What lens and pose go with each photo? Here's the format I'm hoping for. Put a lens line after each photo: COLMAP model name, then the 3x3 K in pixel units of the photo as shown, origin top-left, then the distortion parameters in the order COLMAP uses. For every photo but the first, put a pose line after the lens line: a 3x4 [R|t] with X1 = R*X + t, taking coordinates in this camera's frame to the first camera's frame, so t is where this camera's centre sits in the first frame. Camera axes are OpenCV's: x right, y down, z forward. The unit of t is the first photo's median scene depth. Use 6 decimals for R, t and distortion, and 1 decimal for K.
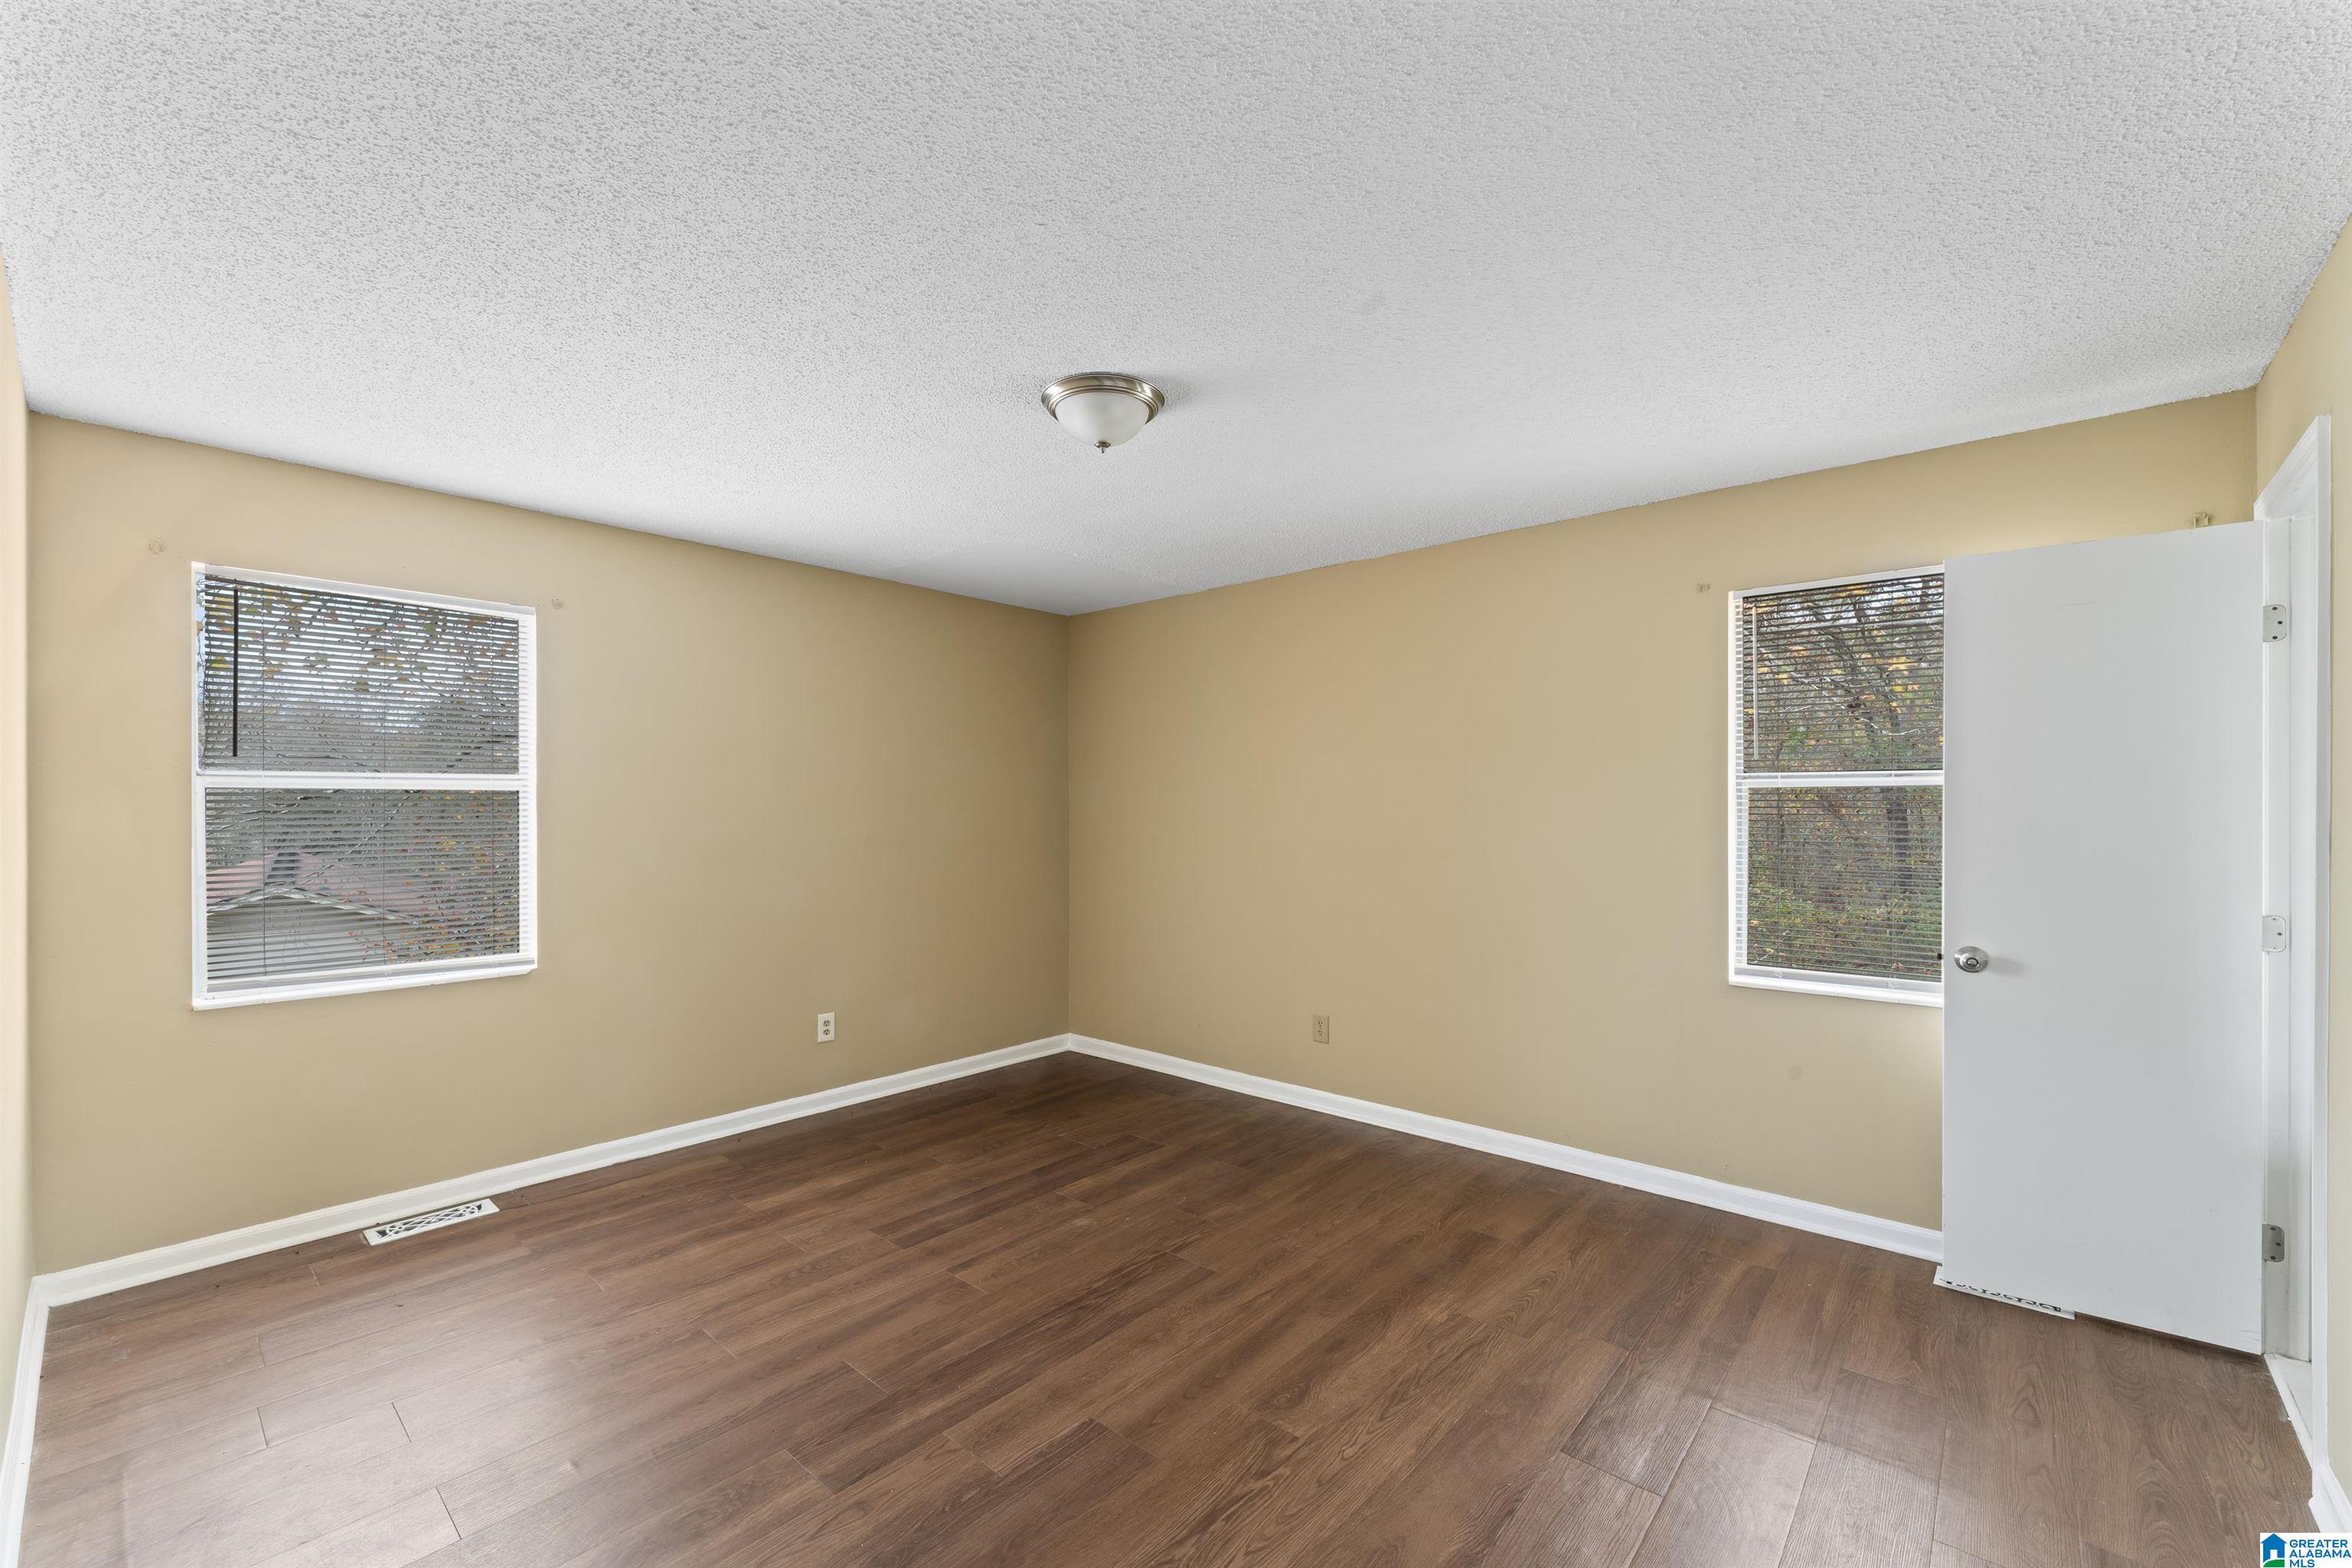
lens RADIAL K [[957.2, 0, 1161.3], [0, 957.2, 808.4], [0, 0, 1]] dist [0.000489, -0.000319]
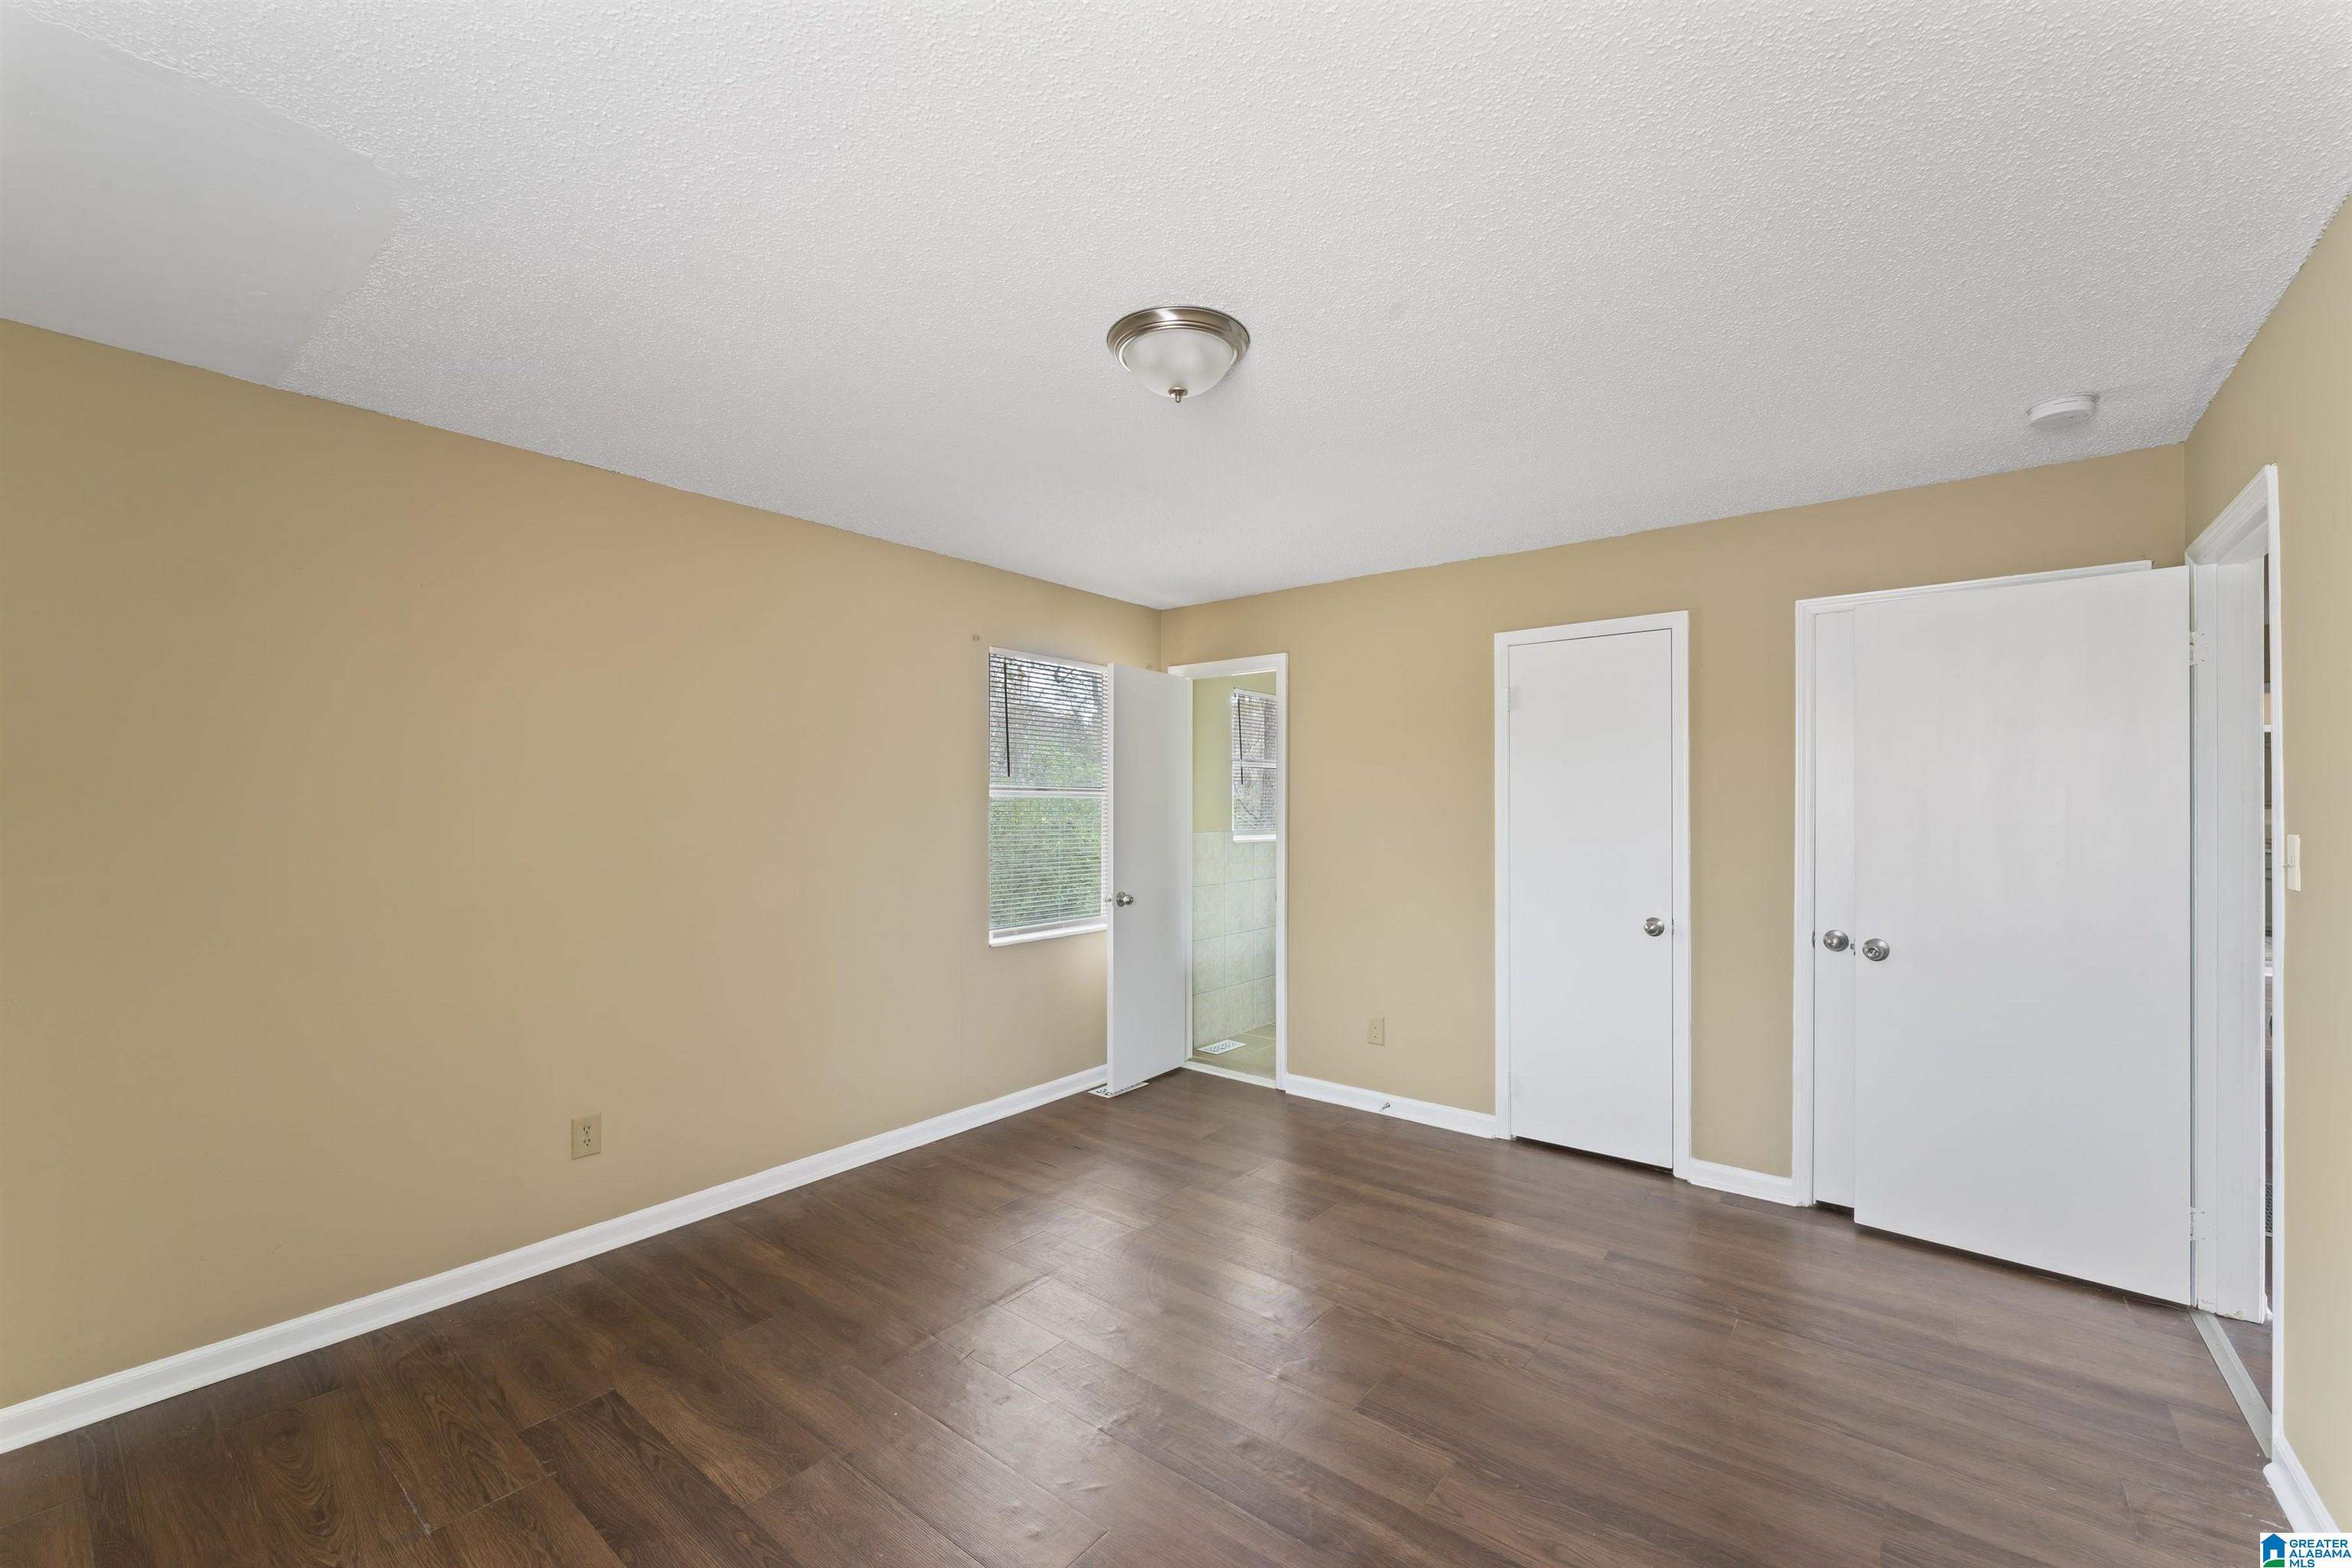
lens RADIAL K [[957.2, 0, 1173.2], [0, 957.2, 801.9], [0, 0, 1]] dist [0.000489, -0.000319]
pose [[-0.057359, 0.009484, 0.998309, -0.656376], [0.003822, 0.999950, -0.009280, -0.000147], [-0.998346, 0.003283, -0.057393, 0.753729]]
